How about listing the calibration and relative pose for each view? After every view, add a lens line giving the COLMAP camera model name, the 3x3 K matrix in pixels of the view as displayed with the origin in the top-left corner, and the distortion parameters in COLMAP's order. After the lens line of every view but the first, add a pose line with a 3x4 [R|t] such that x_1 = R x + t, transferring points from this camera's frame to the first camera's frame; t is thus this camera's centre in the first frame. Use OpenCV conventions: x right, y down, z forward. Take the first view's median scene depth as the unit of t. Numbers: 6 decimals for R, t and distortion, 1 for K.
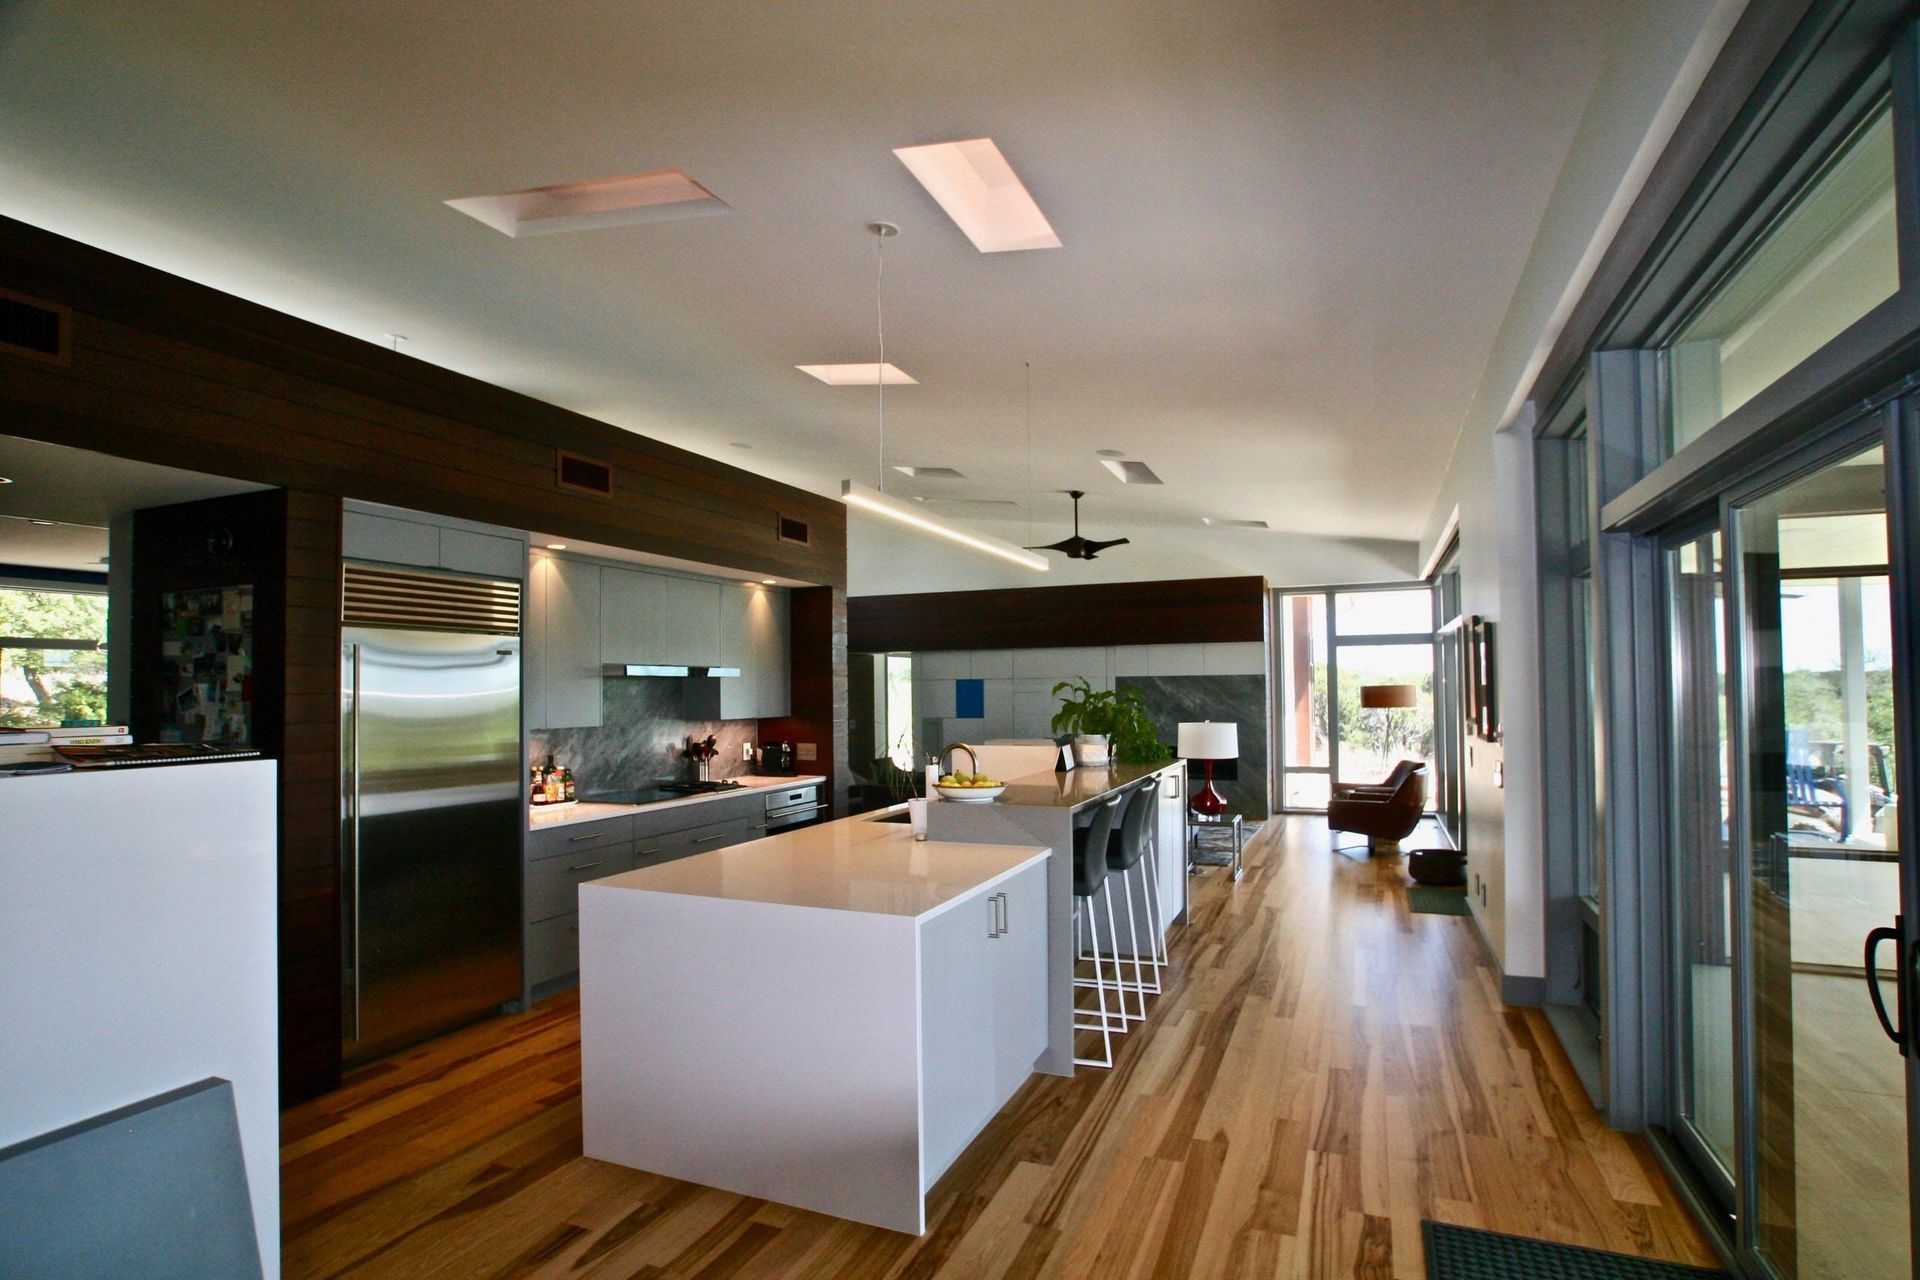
lens RADIAL K [[948.8, 0, 957.3], [0, 948.8, 690.9], [0, 0, 1]] dist [-0.001382, -0.000164]
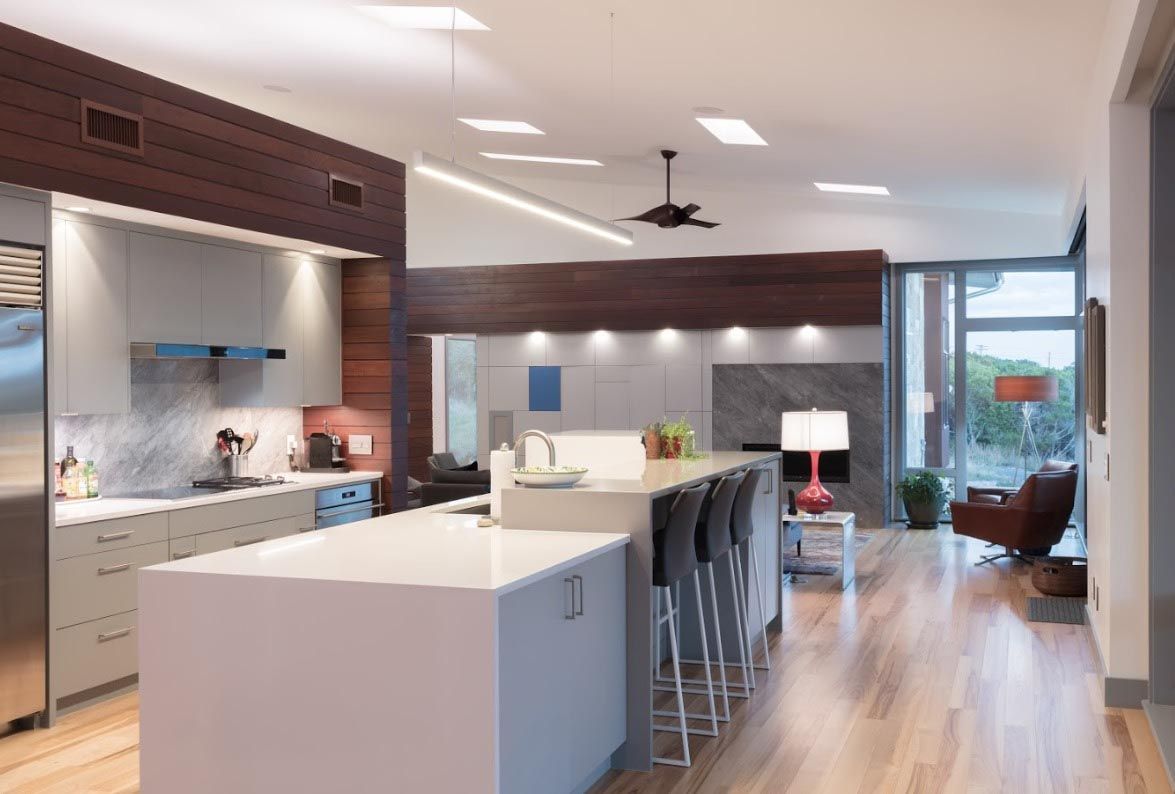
lens RADIAL K [[1192.6, 0, 587.5], [0, 1192.6, 397.0], [0, 0, 1]] dist [0.041459, -0.004998]
pose [[0.998760, 0.005933, 0.049429, -0.003216], [-0.006410, 0.999934, 0.009501, 0.008797], [-0.049369, -0.009806, 0.998732, -0.133481]]
